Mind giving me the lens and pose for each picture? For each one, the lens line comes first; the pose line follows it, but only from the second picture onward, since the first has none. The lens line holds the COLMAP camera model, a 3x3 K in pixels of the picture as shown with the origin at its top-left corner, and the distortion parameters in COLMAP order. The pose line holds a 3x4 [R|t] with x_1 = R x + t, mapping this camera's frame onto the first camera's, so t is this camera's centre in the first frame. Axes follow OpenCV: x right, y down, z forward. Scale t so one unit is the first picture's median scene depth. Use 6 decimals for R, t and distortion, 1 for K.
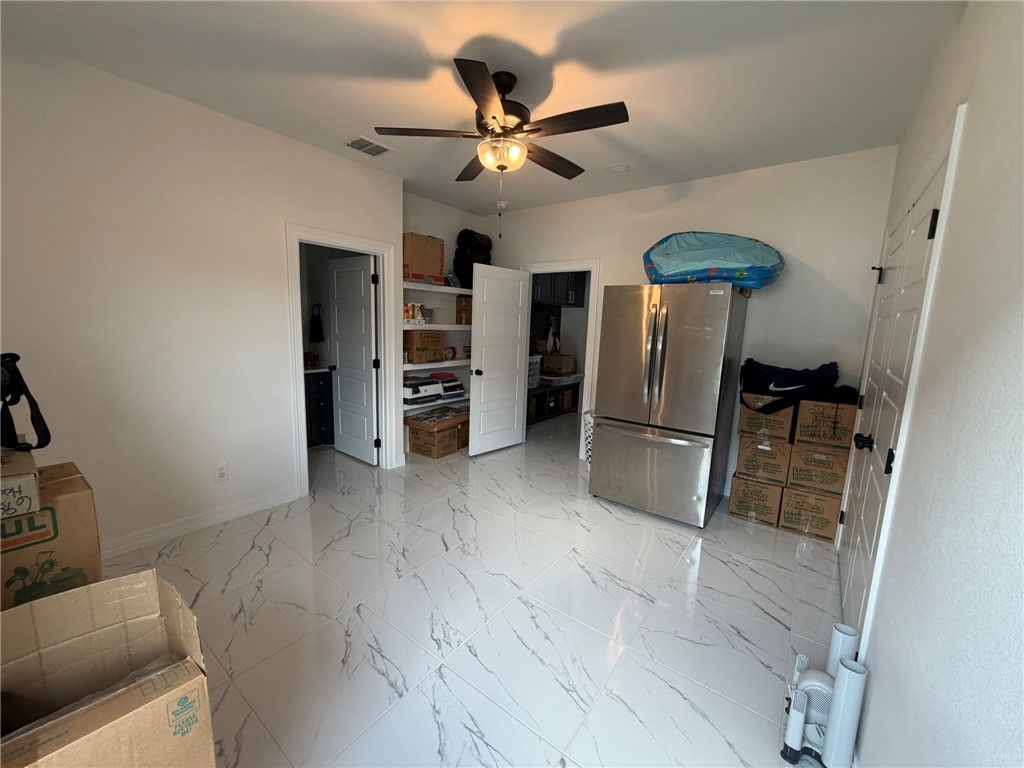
lens RADIAL K [[412.0, 0, 512.0], [0, 412.0, 384.0], [0, 0, 1]] dist [0.011183, 0.000071]
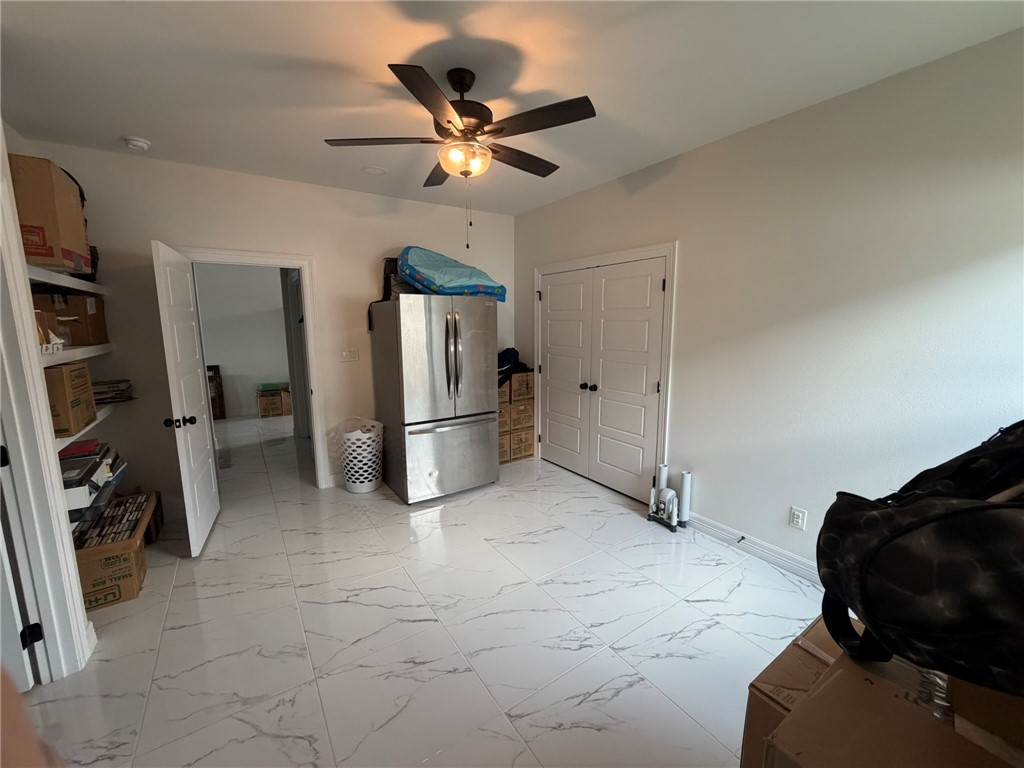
lens RADIAL K [[406.5, 0, 508.6], [0, 406.5, 386.4], [0, 0, 1]] dist [0.000074, 0.000256]
pose [[0.324288, -0.183590, 0.927972, -0.730728], [0.158097, 0.977707, 0.138182, -0.131801], [-0.932653, 0.101899, 0.346084, 0.510795]]
